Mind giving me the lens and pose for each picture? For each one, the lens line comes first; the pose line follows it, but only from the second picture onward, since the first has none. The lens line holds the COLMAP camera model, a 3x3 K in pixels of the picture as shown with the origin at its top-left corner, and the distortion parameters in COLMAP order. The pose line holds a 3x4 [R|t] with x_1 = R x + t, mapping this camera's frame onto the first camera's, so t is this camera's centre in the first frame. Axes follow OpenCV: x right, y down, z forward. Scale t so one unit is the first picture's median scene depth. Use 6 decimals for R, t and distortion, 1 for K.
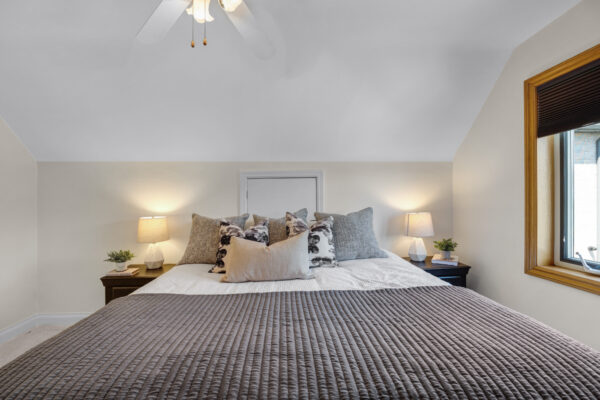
lens RADIAL K [[243.7, 0, 299.4], [0, 243.7, 202.6], [0, 0, 1]] dist [-0.014450, -0.000297]
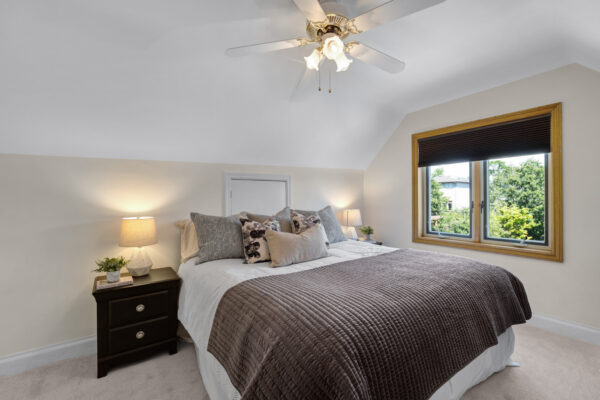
lens RADIAL K [[243.7, 0, 299.4], [0, 243.7, 202.6], [0, 0, 1]] dist [-0.014450, -0.000297]
pose [[0.843672, 0.005780, 0.536828, -0.685992], [-0.002886, 0.999976, -0.006231, 0.011516], [-0.536851, 0.003708, 0.843669, -0.067750]]
